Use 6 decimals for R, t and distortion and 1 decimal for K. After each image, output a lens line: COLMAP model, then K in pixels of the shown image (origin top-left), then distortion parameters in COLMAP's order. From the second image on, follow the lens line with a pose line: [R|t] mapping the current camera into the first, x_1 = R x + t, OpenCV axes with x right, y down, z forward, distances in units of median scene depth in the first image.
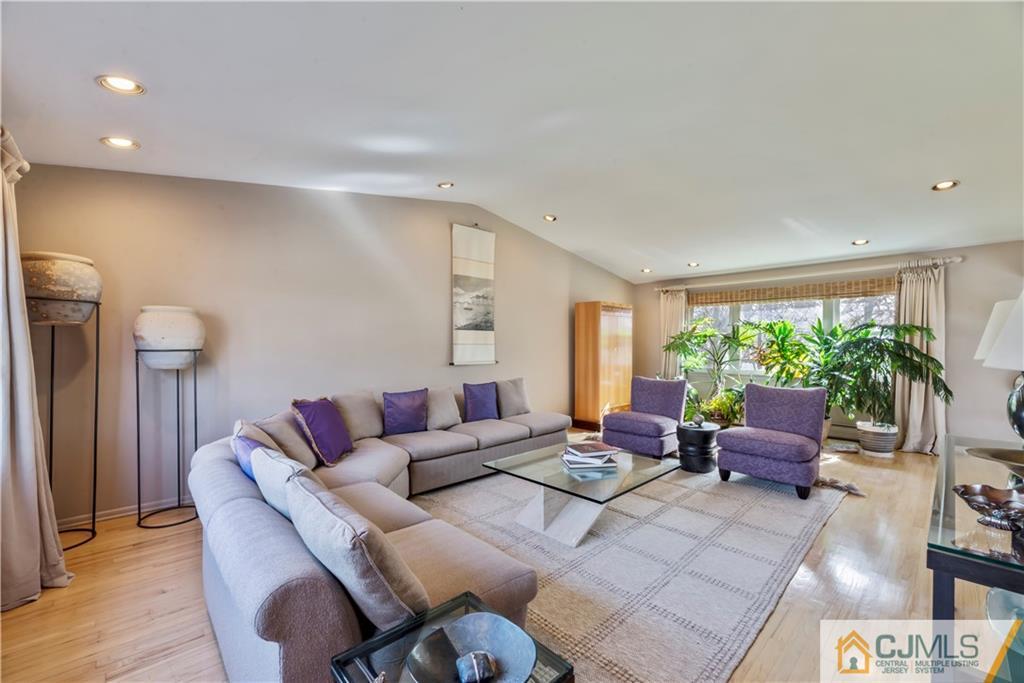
lens RADIAL K [[418.9, 0, 511.2], [0, 418.9, 343.3], [0, 0, 1]] dist [0.000580, -0.000086]
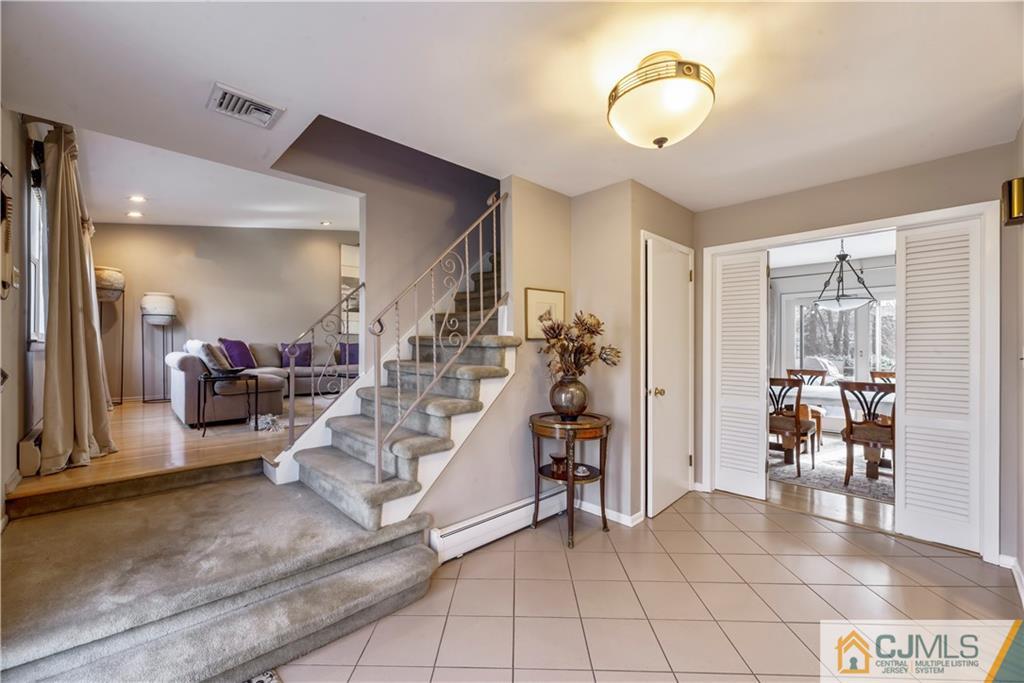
lens RADIAL K [[400.6, 0, 512.0], [0, 400.6, 341.5], [0, 0, 1]] dist [-0.000854, -0.000160]
pose [[0.999612, -0.002082, 0.027786, 0.509106], [0.002181, 0.999991, -0.003554, 0.096212], [-0.027778, 0.003613, 0.999608, -0.597142]]
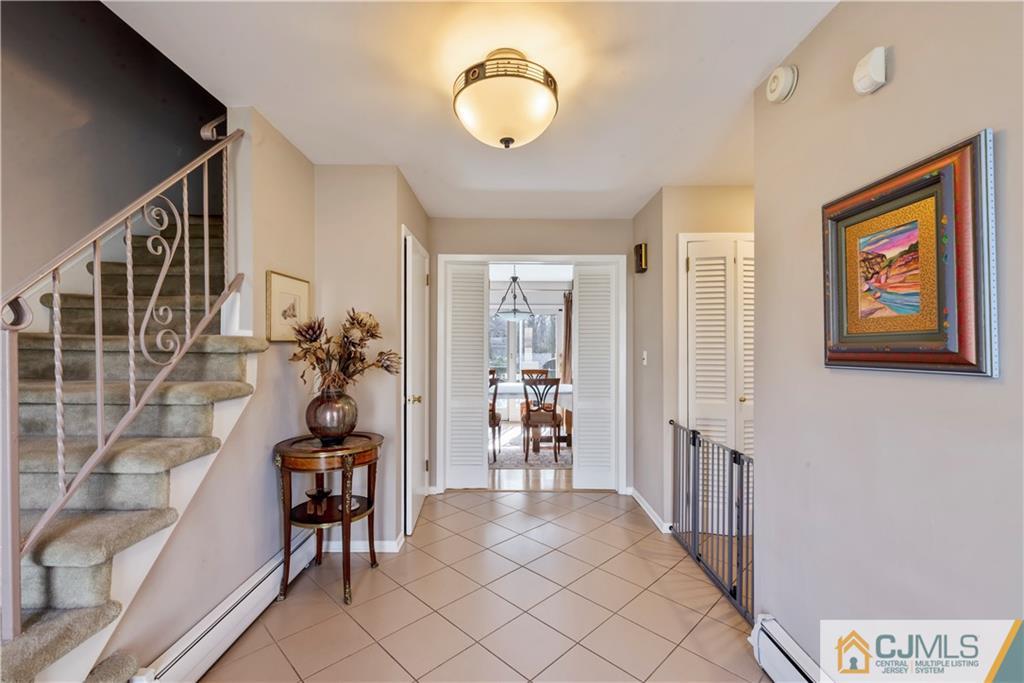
lens RADIAL K [[418.9, 0, 511.2], [0, 418.9, 343.3], [0, 0, 1]] dist [0.000580, -0.000086]
pose [[0.684921, 0.008557, 0.728567, 0.415883], [-0.003920, 0.999960, -0.008059, 0.095215], [-0.728607, 0.002663, 0.684927, -0.517148]]
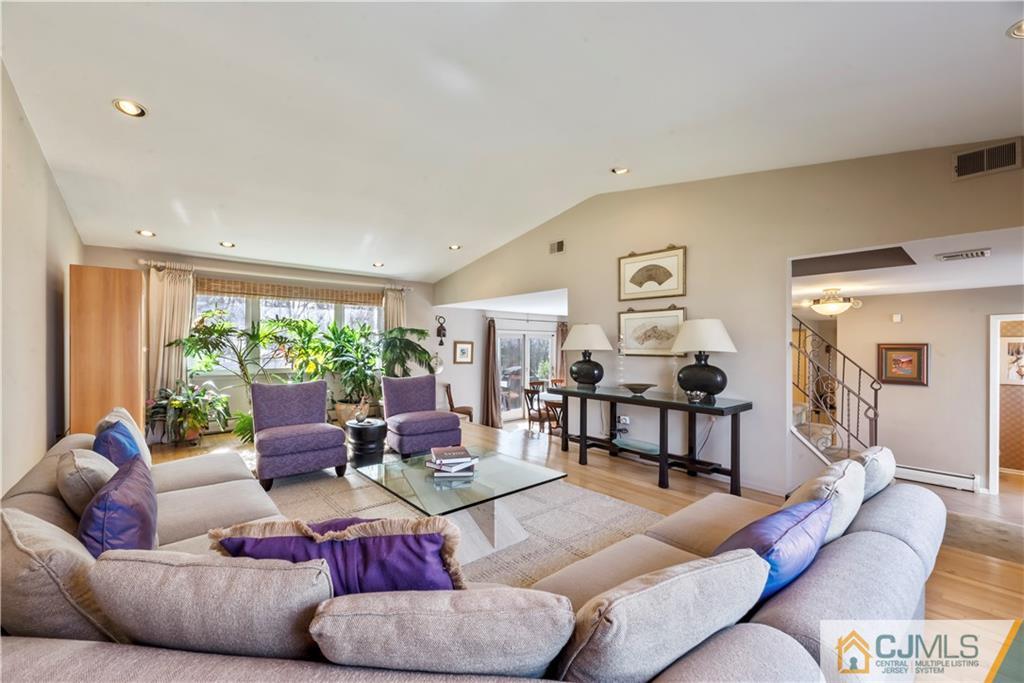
lens RADIAL K [[418.9, 0, 511.2], [0, 418.9, 343.3], [0, 0, 1]] dist [0.000580, -0.000086]
pose [[0.048214, 0.001821, 0.998835, -0.464208], [-0.008921, 0.999959, -0.001392, 0.003572], [-0.998797, -0.008843, 0.048228, 0.519686]]
